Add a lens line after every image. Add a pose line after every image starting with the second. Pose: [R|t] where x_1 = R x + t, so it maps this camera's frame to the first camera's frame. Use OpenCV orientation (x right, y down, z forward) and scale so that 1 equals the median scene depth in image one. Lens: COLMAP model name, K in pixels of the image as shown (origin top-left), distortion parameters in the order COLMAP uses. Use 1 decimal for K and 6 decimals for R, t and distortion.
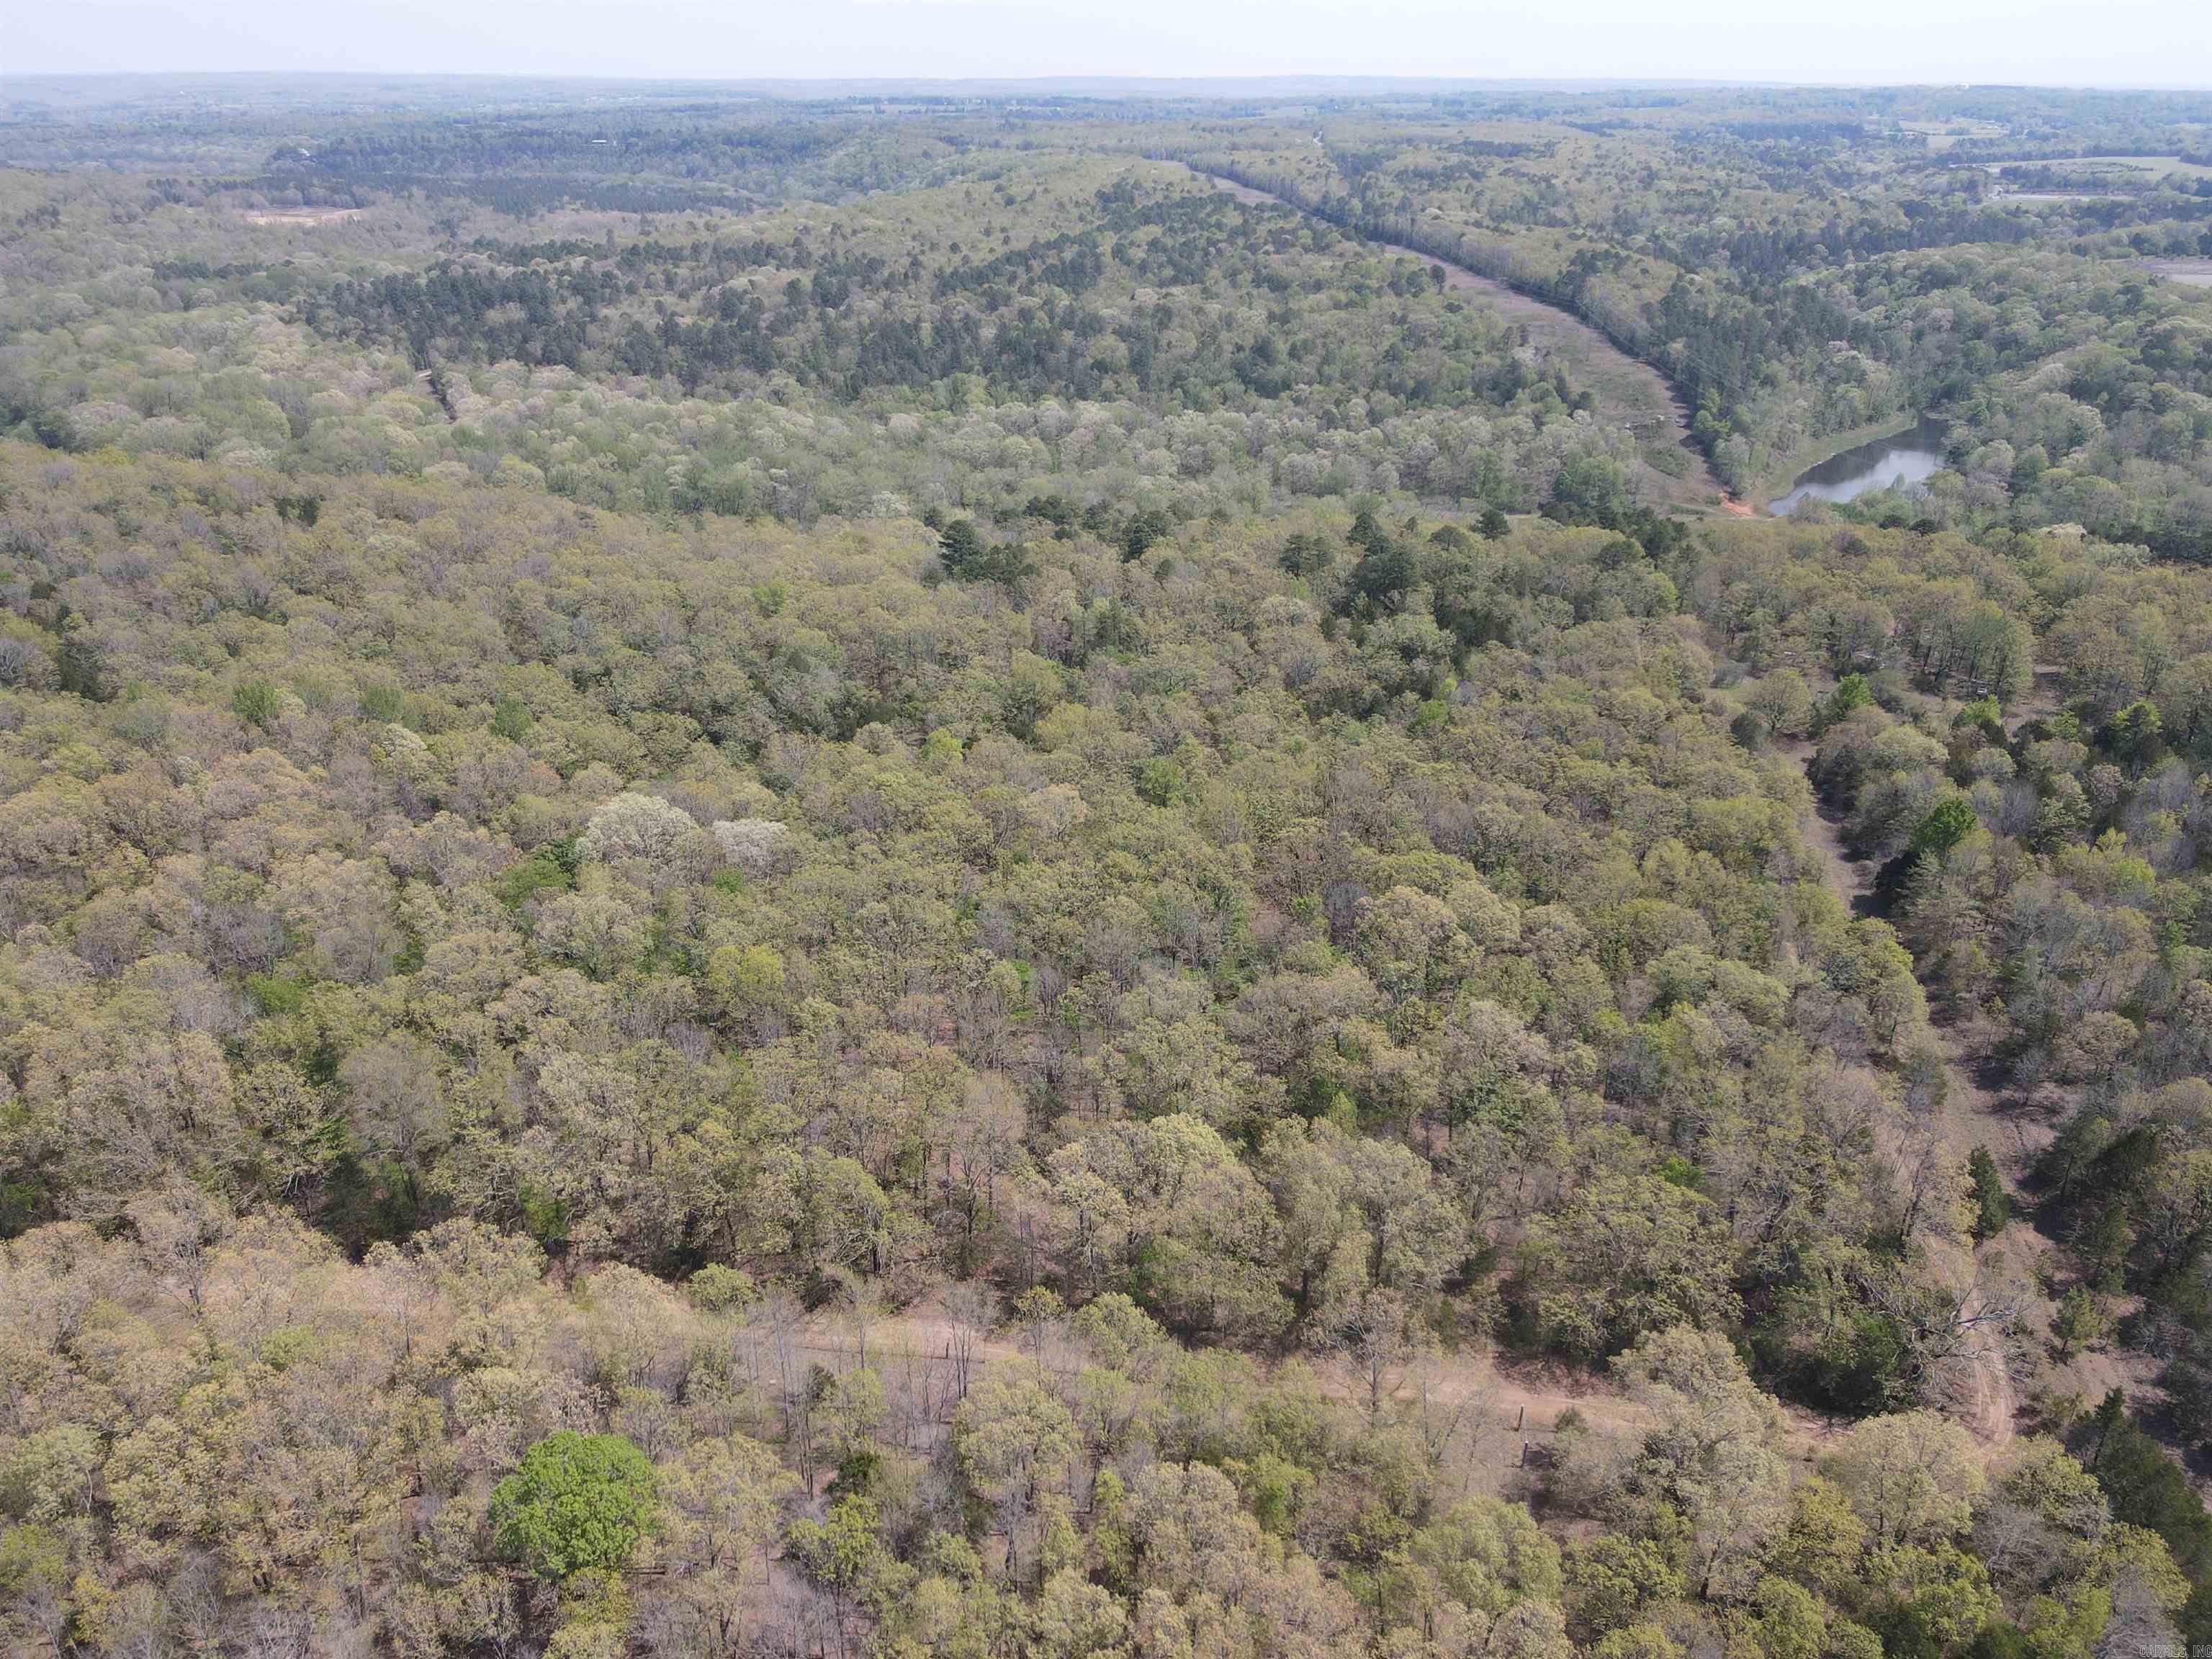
lens RADIAL K [[1608.1, 0, 1102.0], [0, 1608.1, 820.0], [0, 0, 1]] dist [0.030049, -0.009946]
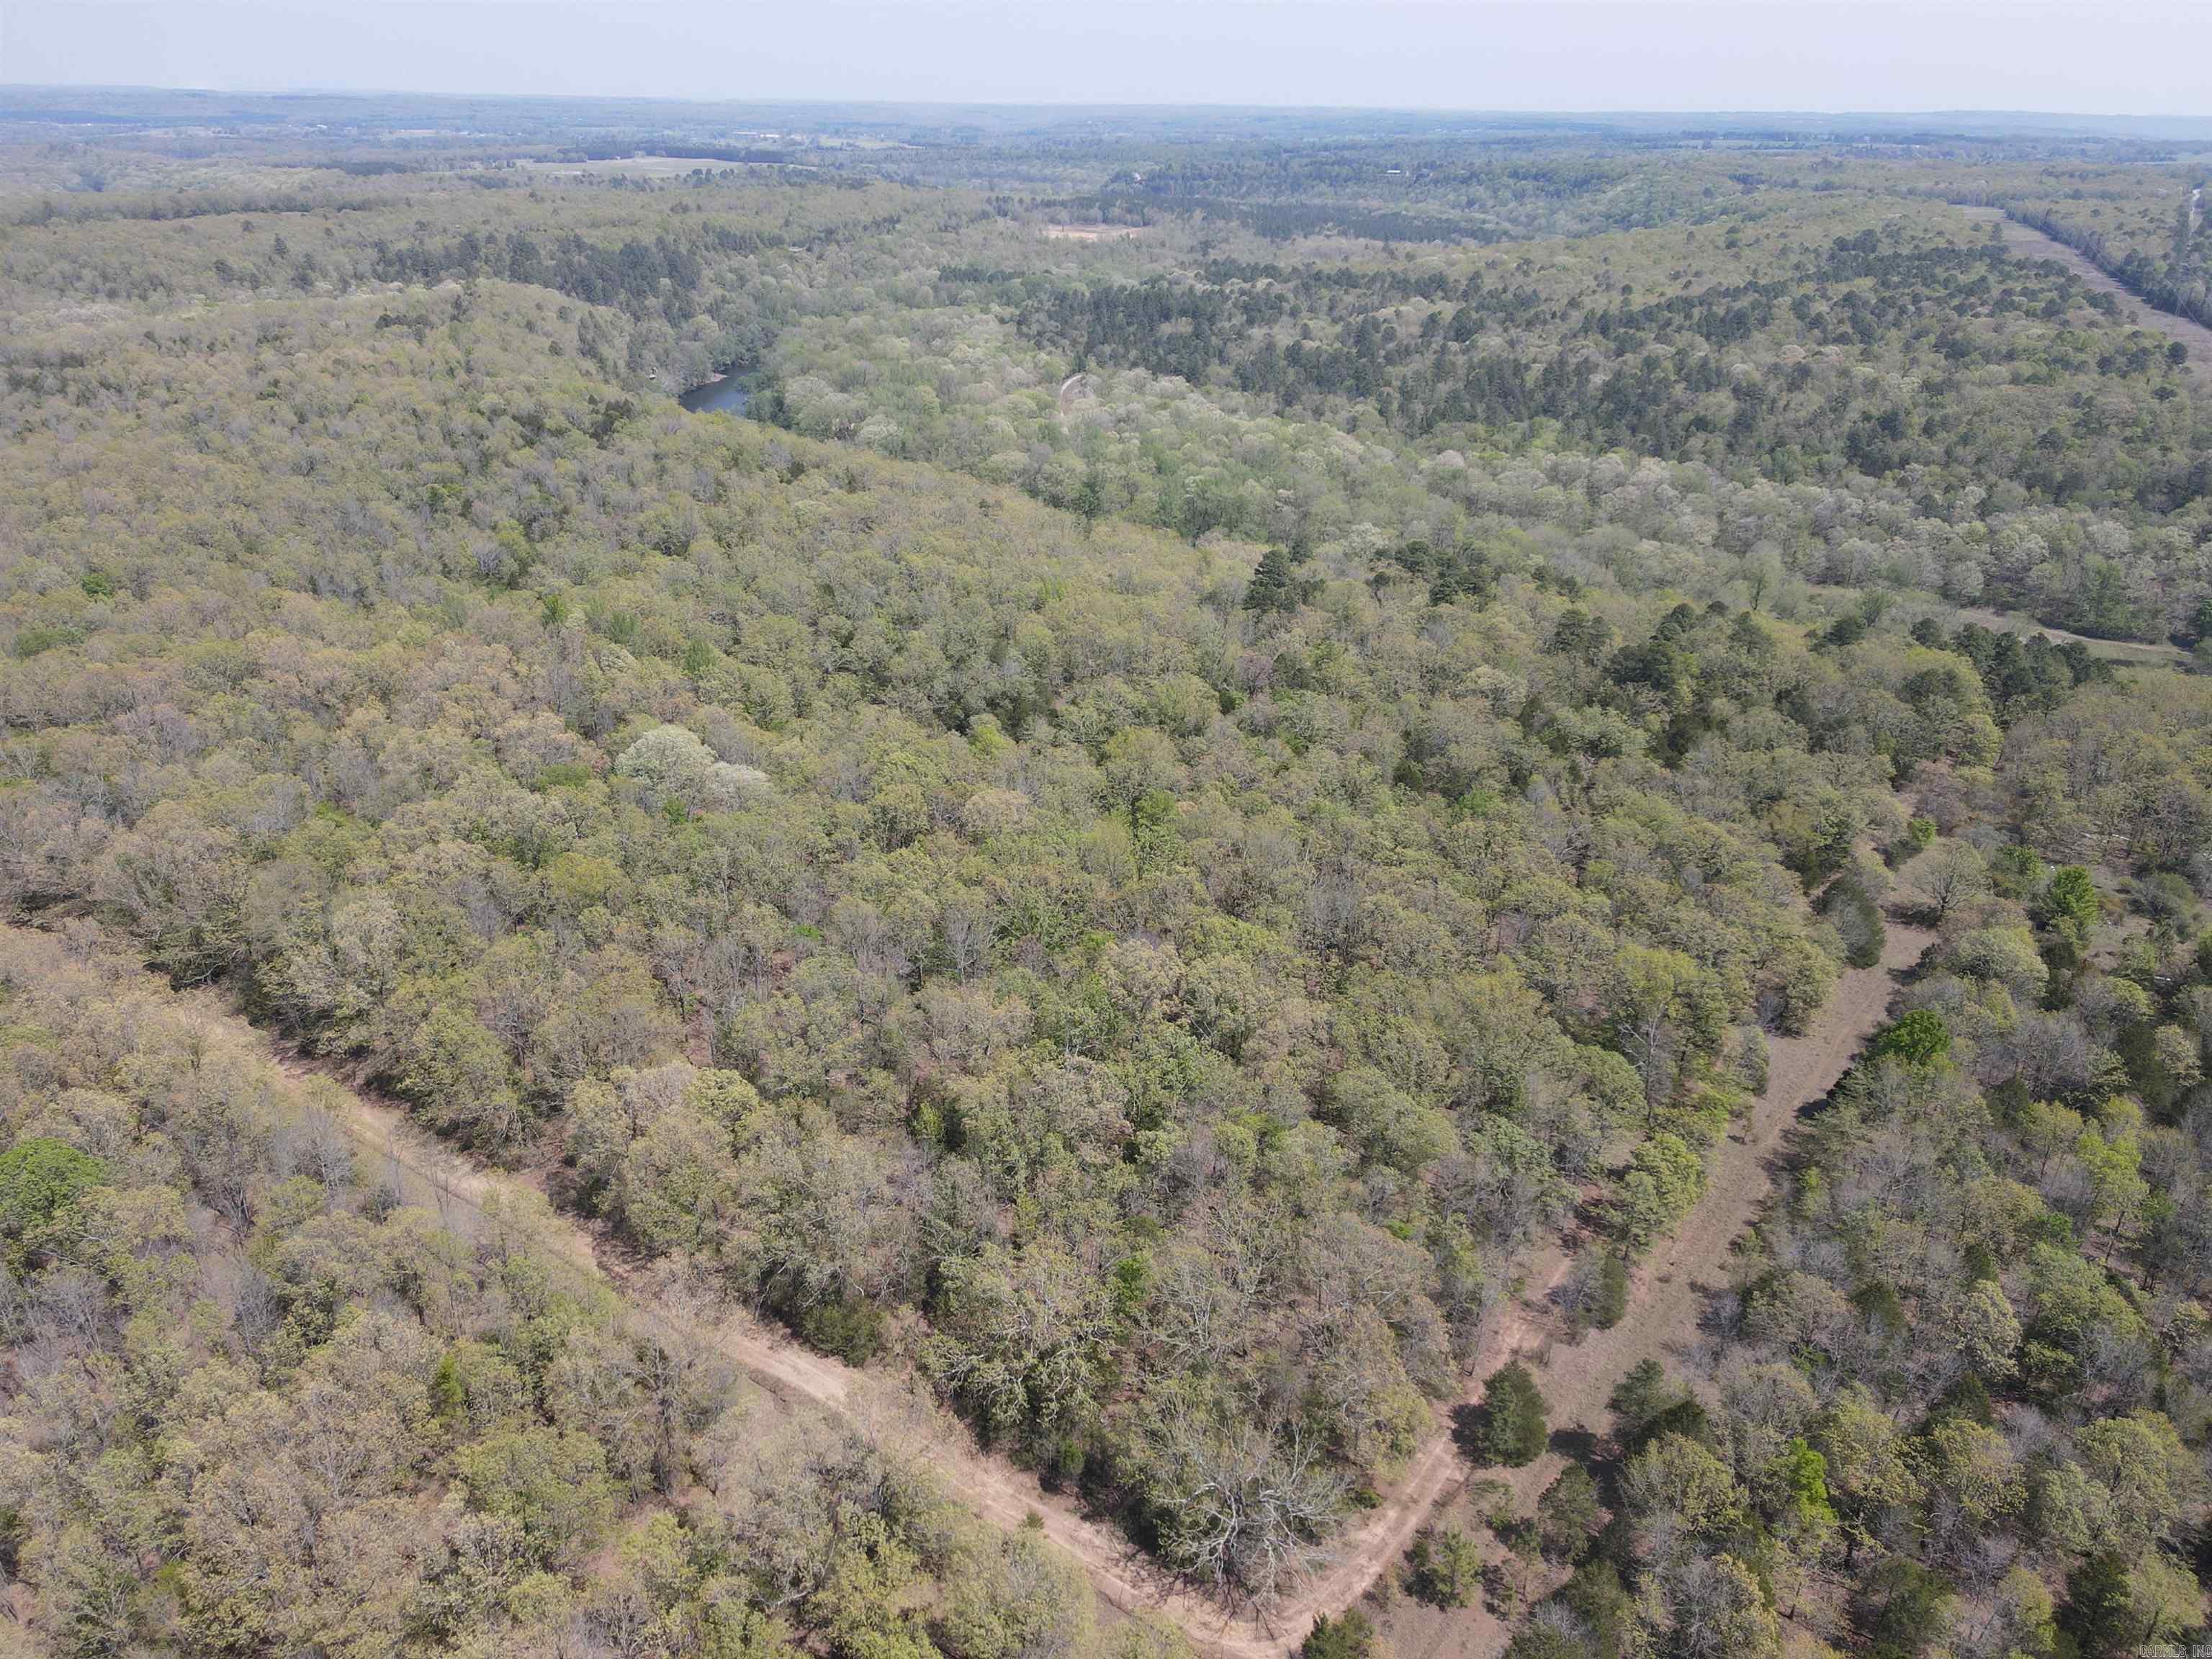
lens RADIAL K [[1608.1, 0, 1098.4], [0, 1608.1, 829.8], [0, 0, 1]] dist [0.030049, -0.009946]
pose [[0.883474, 0.202593, -0.422409, 0.132180], [-0.207408, 0.977625, 0.035085, -0.012244], [0.420066, 0.056615, 0.905726, 0.020128]]
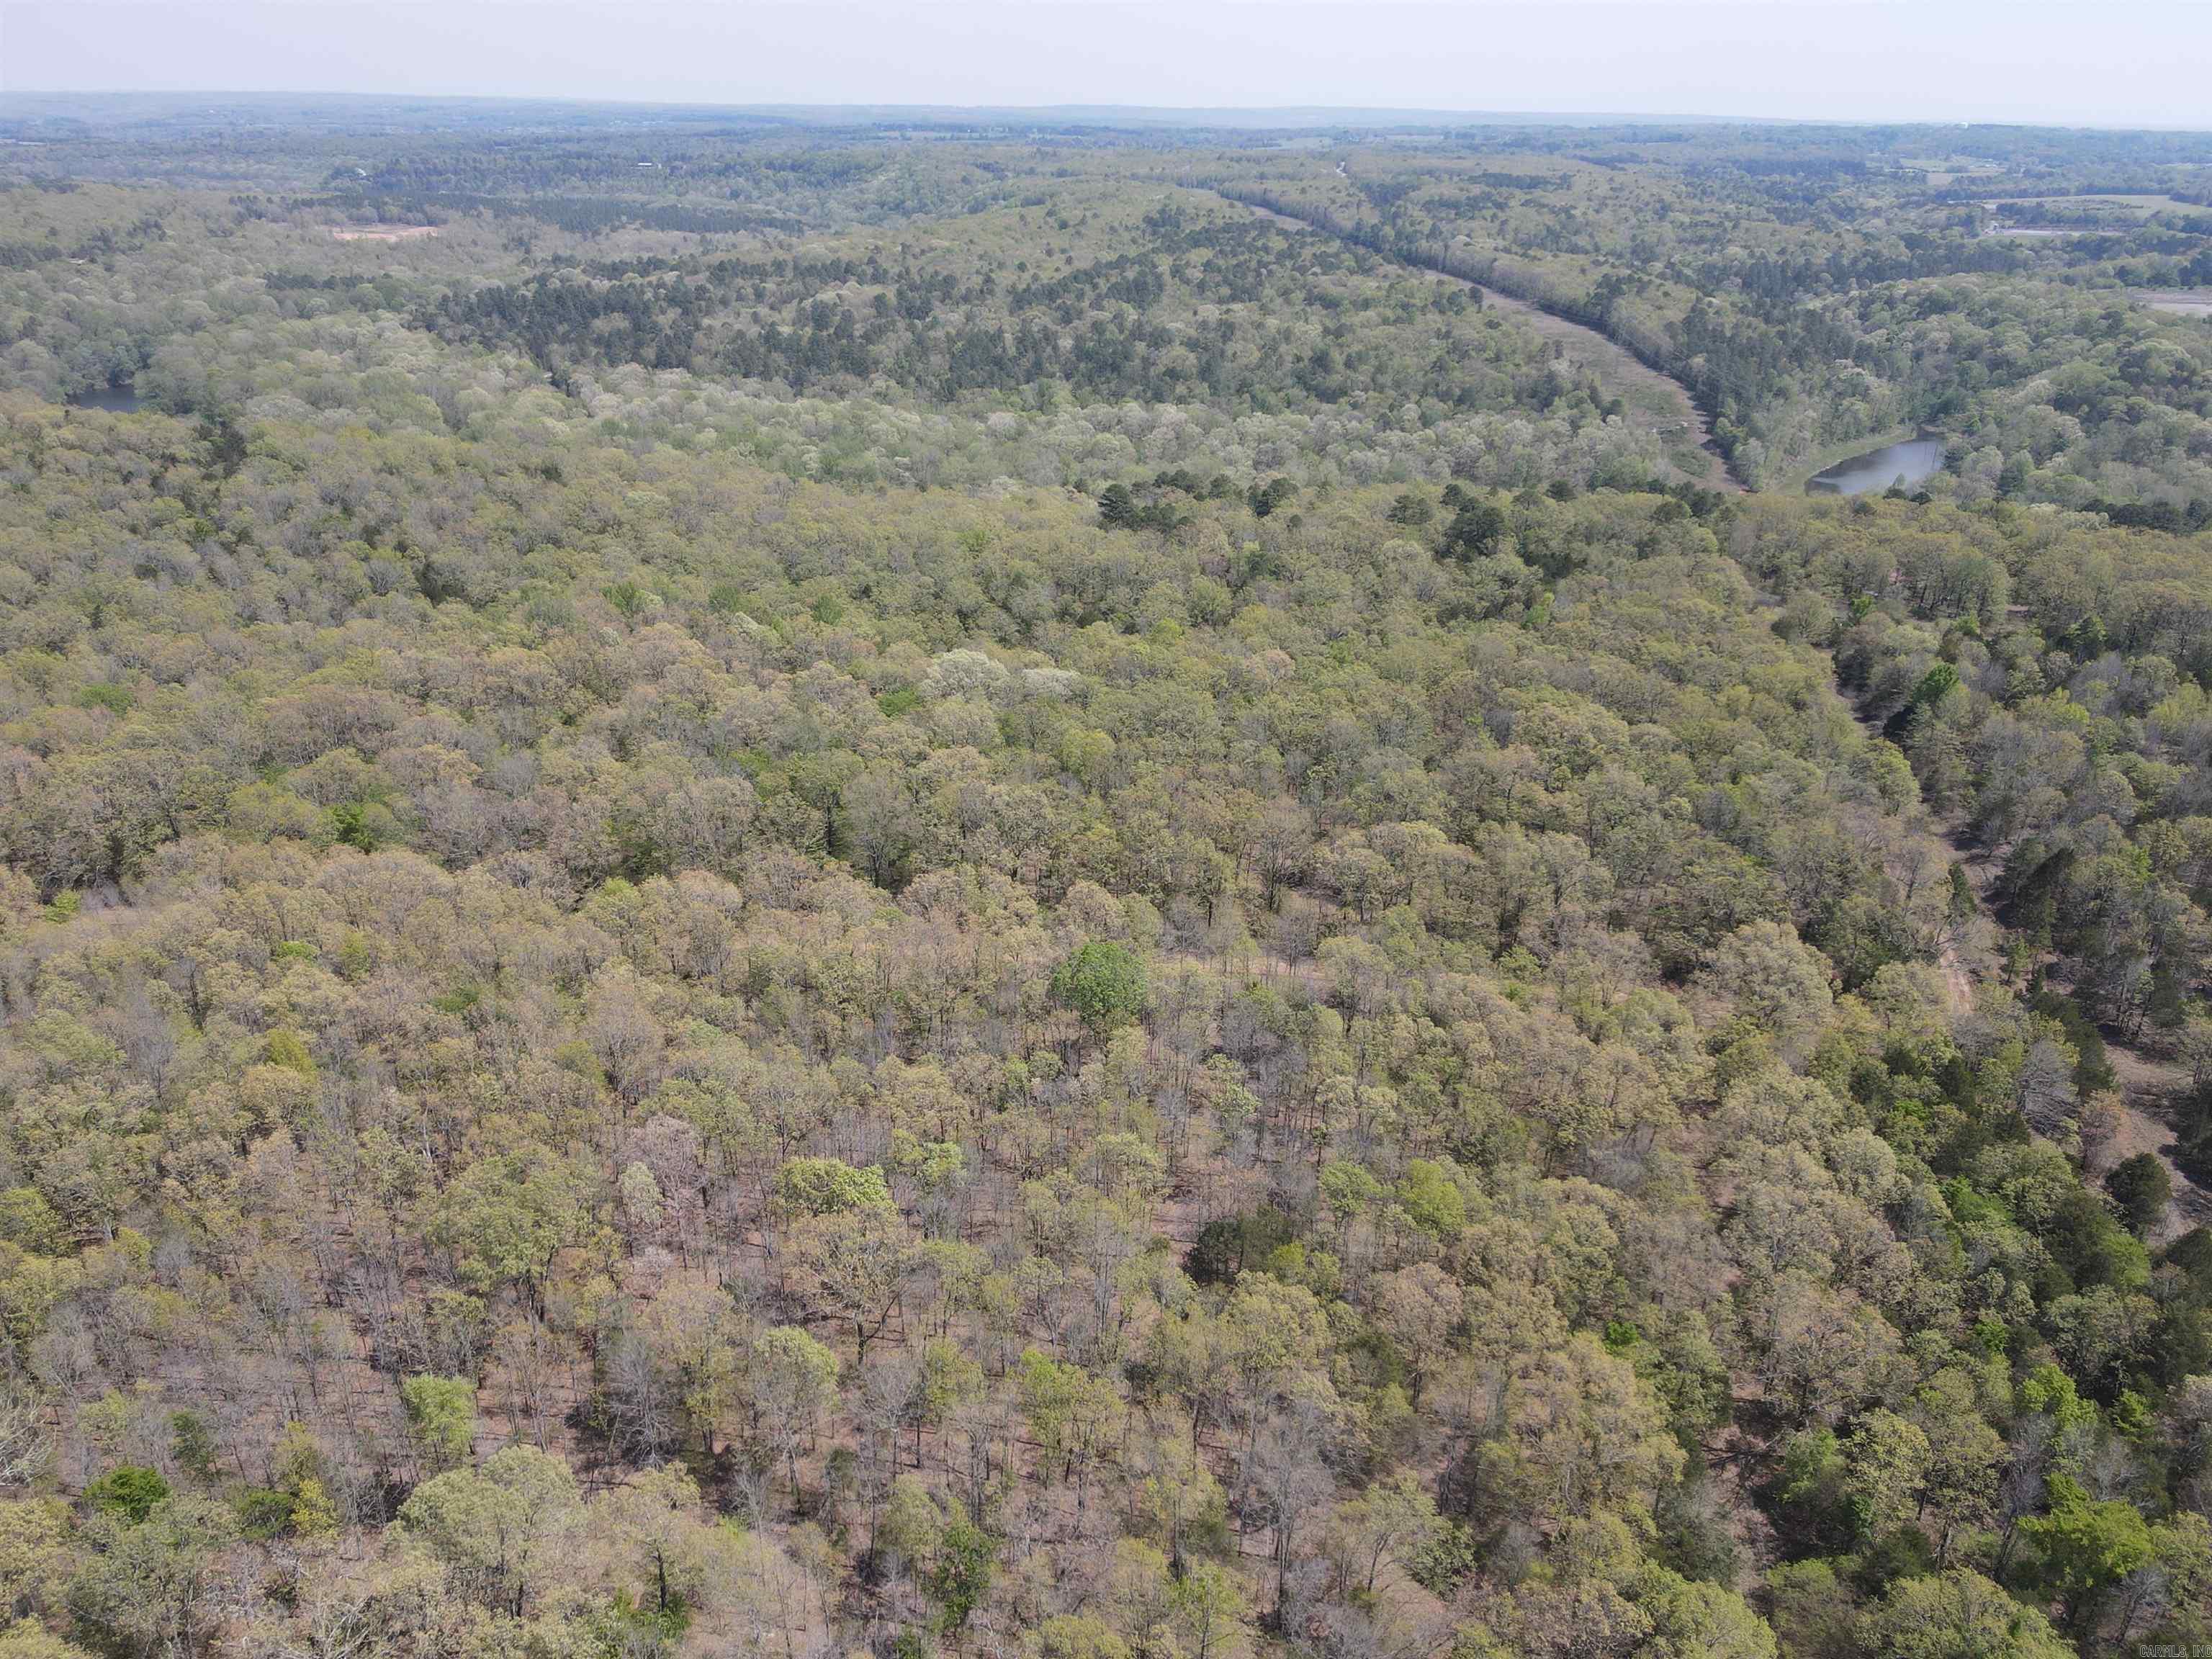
lens RADIAL K [[1608.1, 0, 1098.6], [0, 1608.1, 837.5], [0, 0, 1]] dist [0.030049, -0.009946]
pose [[0.999941, 0.010875, 0.000808, -0.047313], [-0.010871, 0.999925, -0.005643, 0.040038], [-0.000870, 0.005634, 0.999984, -0.093571]]
